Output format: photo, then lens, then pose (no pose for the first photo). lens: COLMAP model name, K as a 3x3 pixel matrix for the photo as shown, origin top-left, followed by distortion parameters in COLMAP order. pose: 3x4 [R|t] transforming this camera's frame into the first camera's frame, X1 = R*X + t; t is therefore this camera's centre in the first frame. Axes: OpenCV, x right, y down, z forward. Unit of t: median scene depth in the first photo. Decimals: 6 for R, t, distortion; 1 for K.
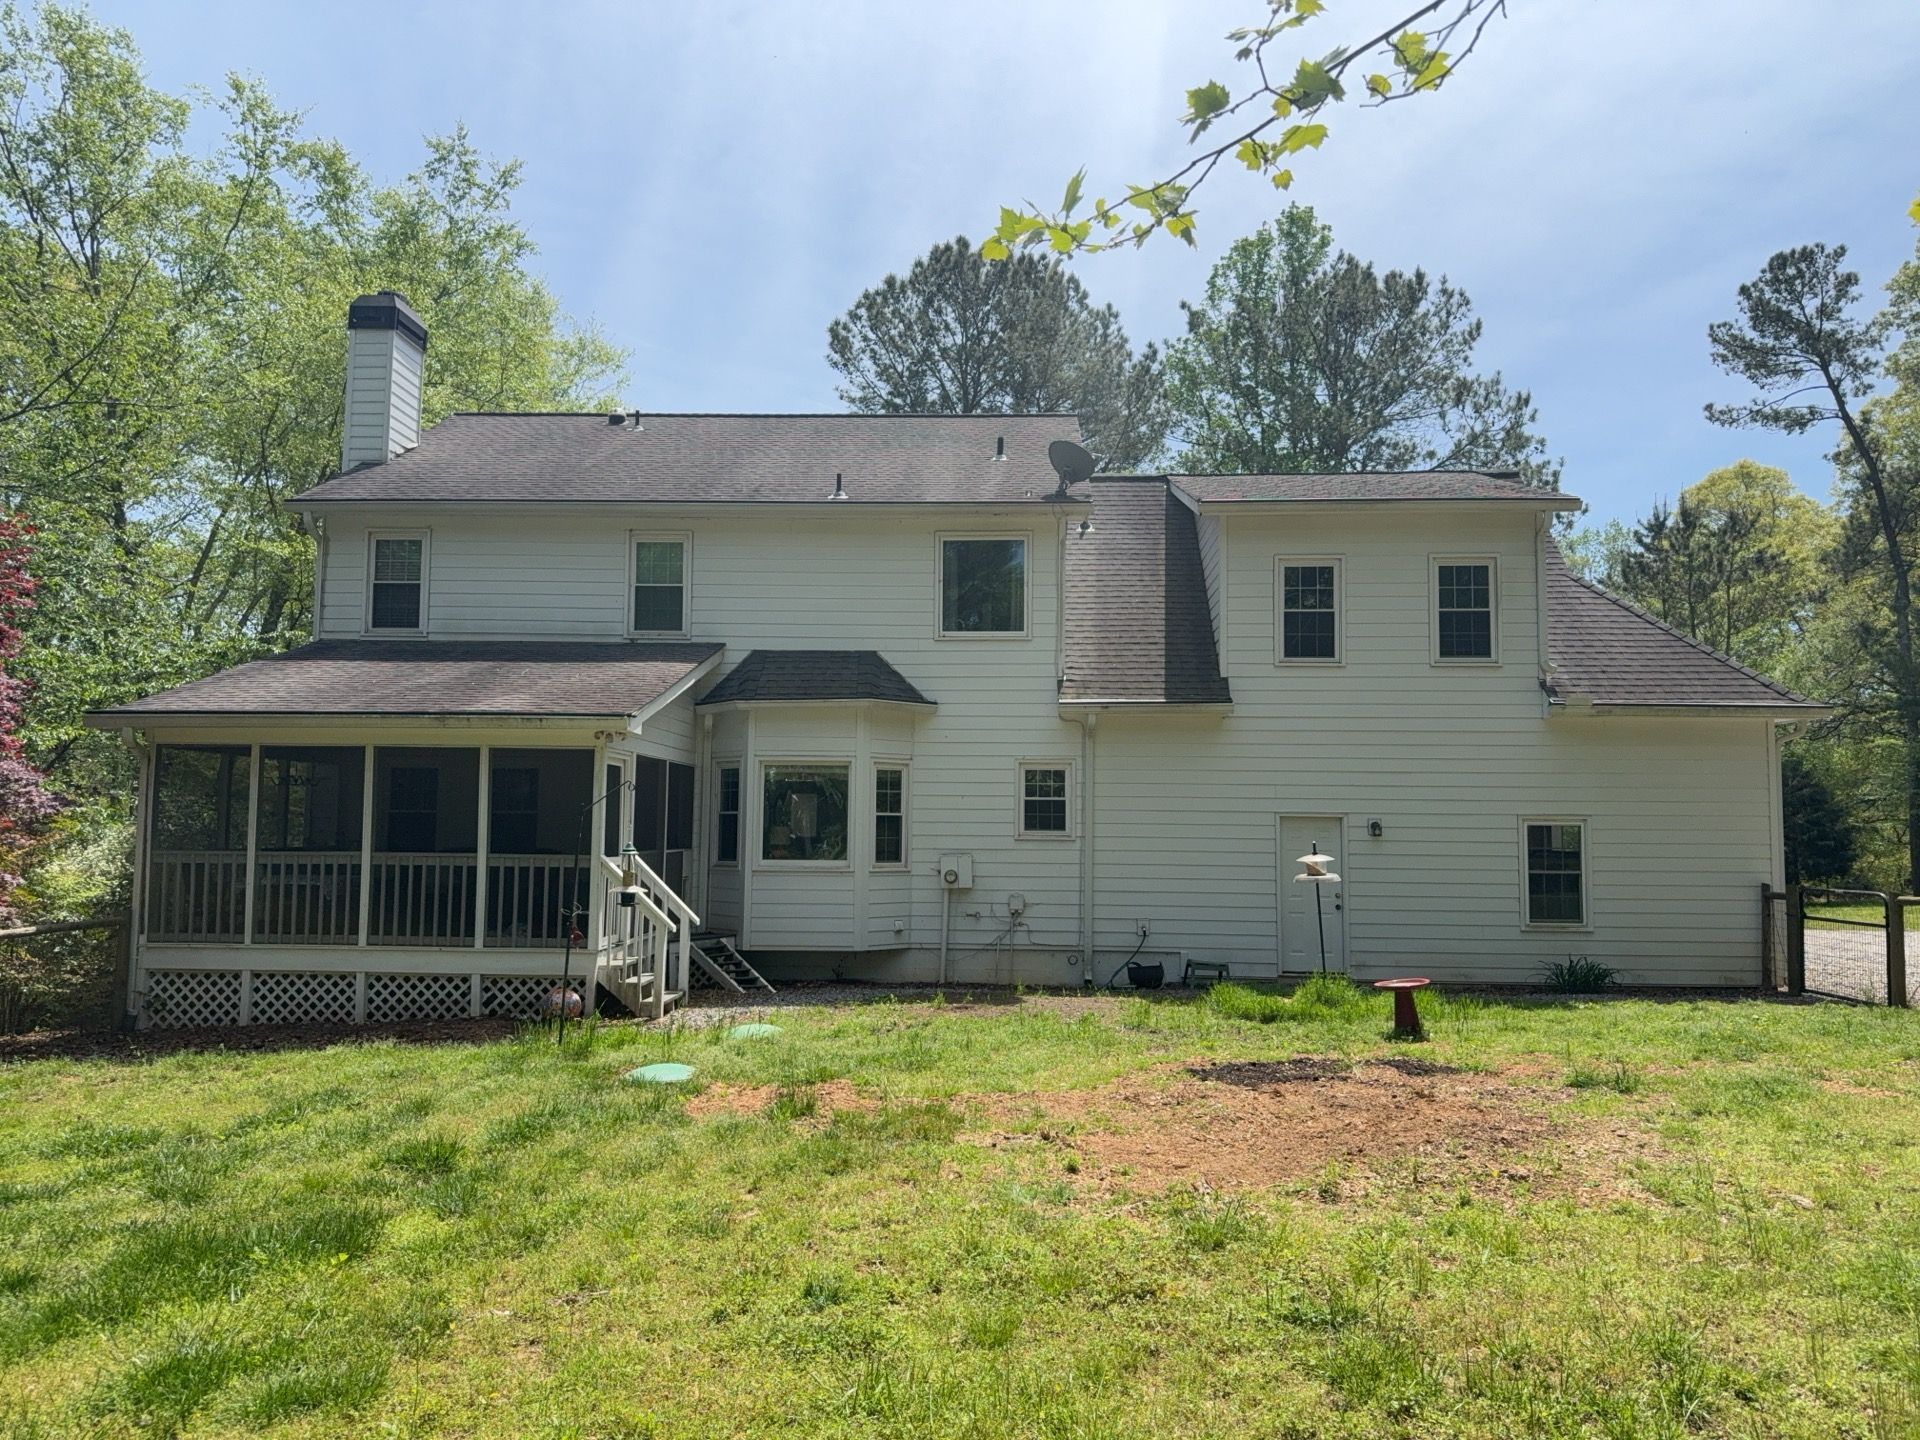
lens RADIAL K [[1389.6, 0, 960.0], [0, 1389.6, 720.0], [0, 0, 1]] dist [0.008580, 0.001336]
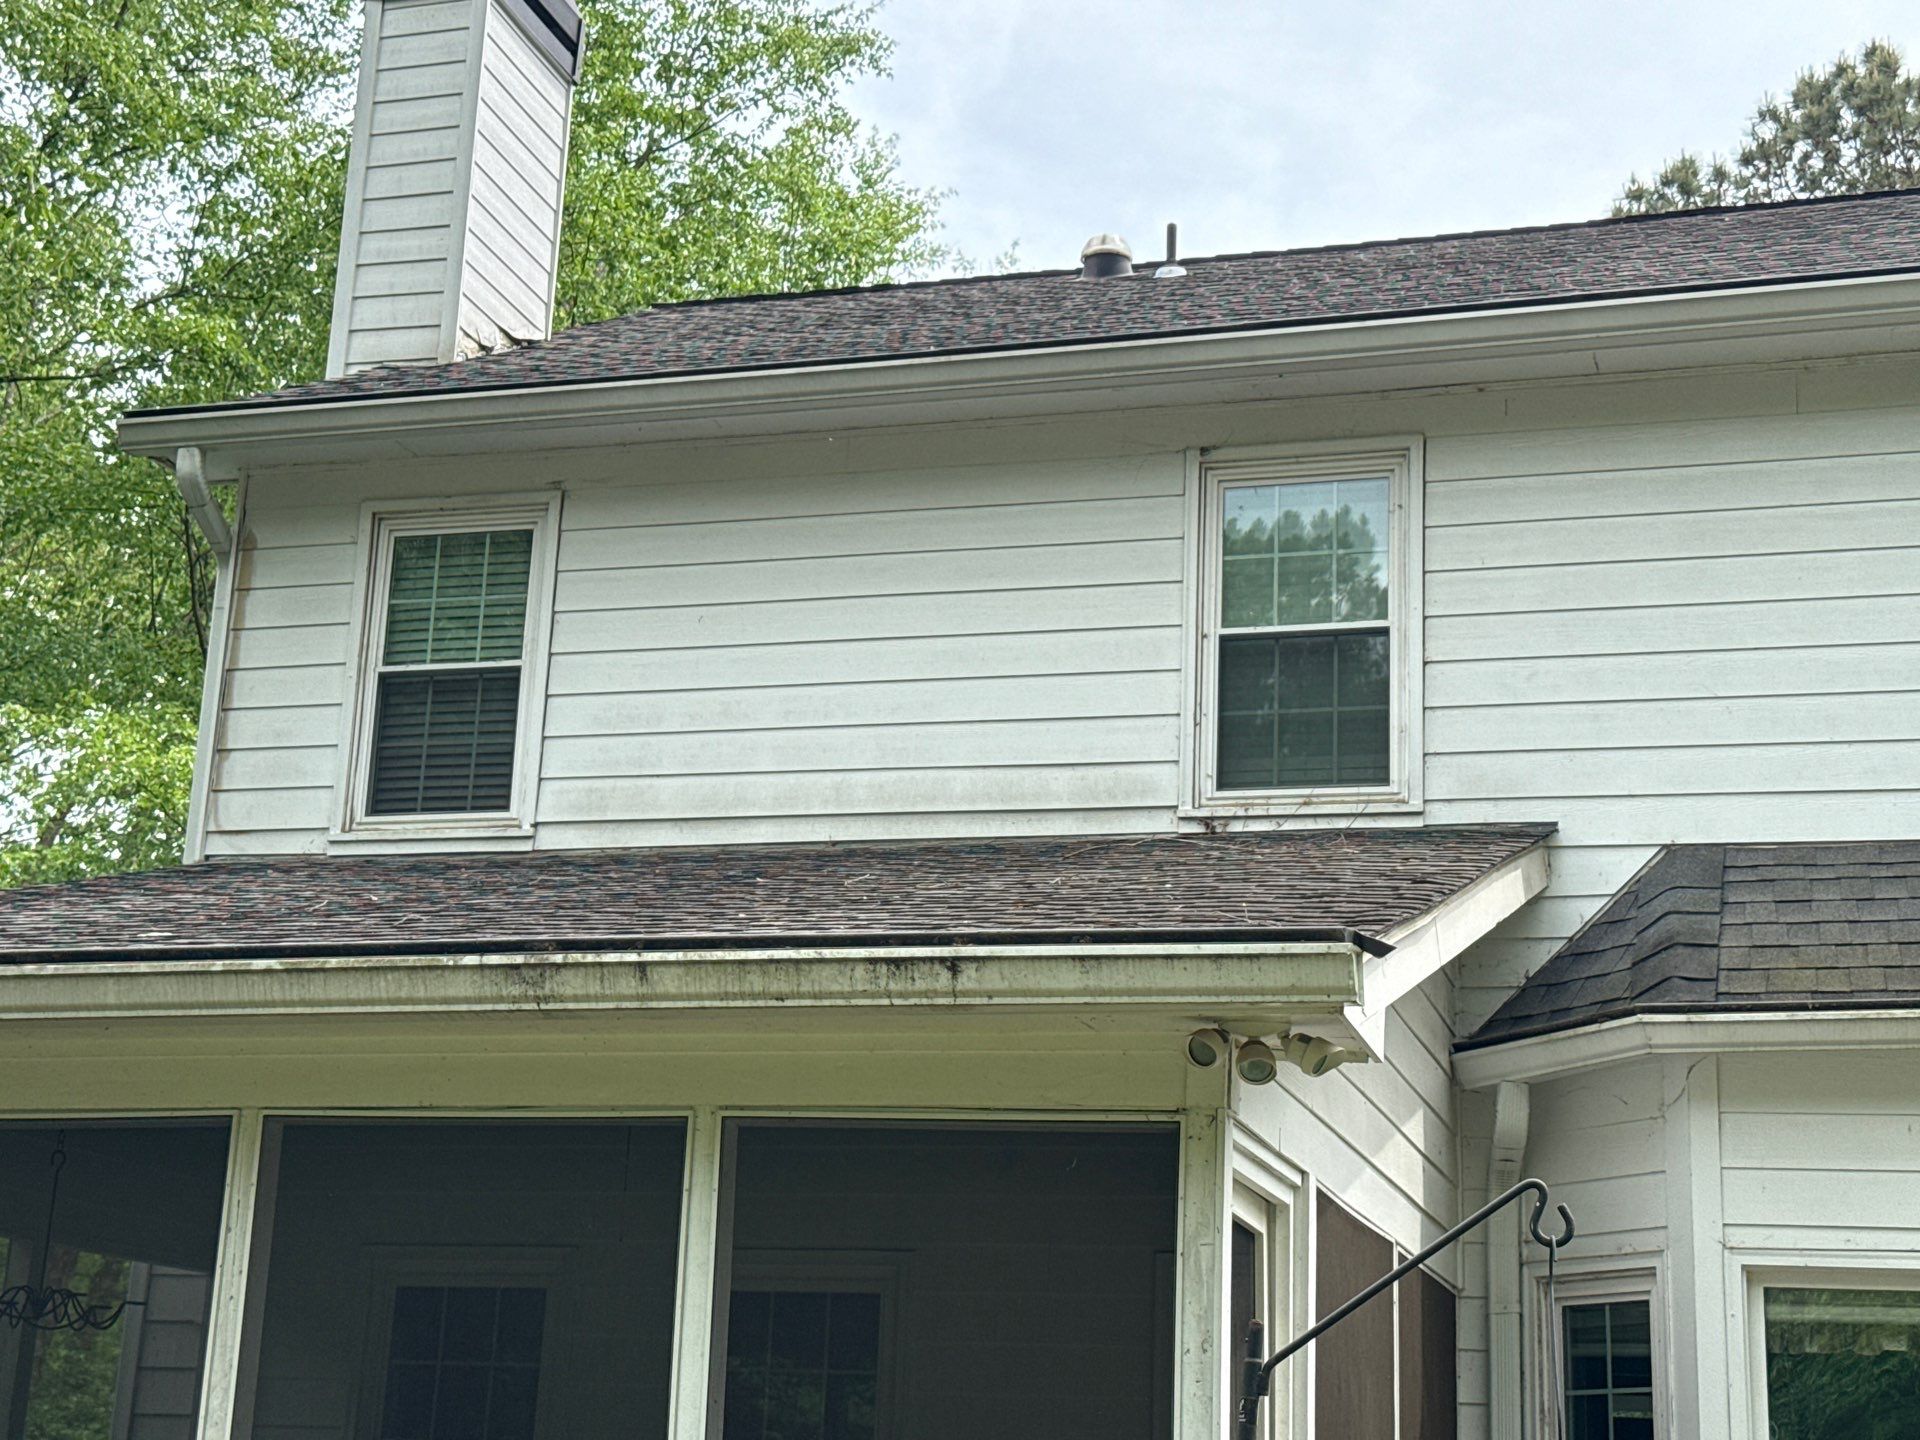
lens RADIAL K [[2792.9, 0, 960.0], [0, 2792.9, 720.0], [0, 0, 1]] dist [0.282003, 0.026820]
pose [[0.969219, -0.033615, -0.243893, -0.145456], [-0.015298, 0.980498, -0.195934, 0.034072], [0.245723, 0.193634, 0.949803, 0.444325]]
